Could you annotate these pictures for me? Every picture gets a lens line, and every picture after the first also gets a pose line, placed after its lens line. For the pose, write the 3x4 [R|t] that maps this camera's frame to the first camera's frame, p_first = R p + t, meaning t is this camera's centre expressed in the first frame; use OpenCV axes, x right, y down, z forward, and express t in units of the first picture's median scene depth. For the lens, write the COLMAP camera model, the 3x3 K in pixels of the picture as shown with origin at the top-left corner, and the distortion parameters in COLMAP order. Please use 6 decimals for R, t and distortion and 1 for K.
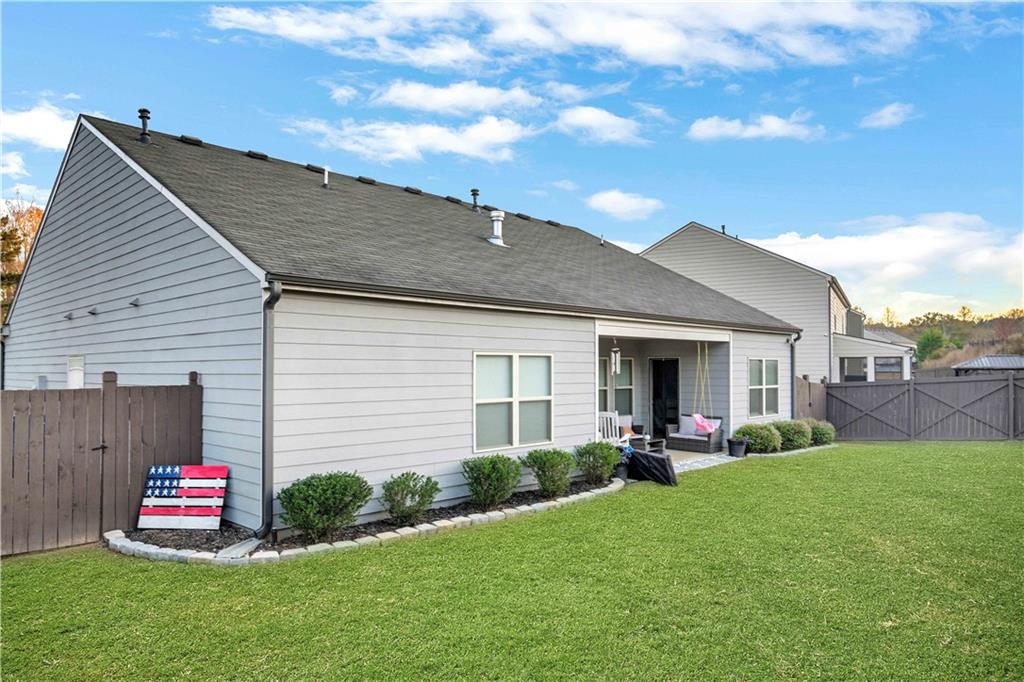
lens RADIAL K [[682.4, 0, 512.0], [0, 682.4, 341.0], [0, 0, 1]] dist [0.026018, 0.000920]
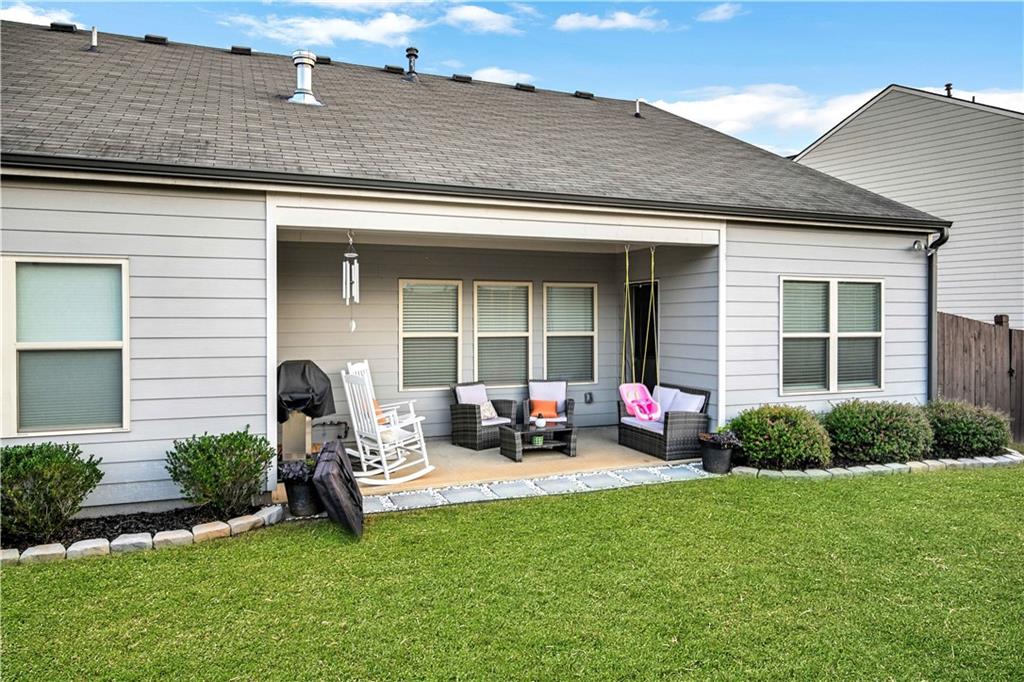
lens RADIAL K [[679.9, 0, 511.8], [0, 679.9, 315.9], [0, 0, 1]] dist [-0.001300, 0.002154]
pose [[0.906180, 0.002649, -0.422884, 0.396633], [0.013619, 0.999279, 0.035442, 0.034117], [0.422673, -0.037876, 0.905490, 0.475245]]
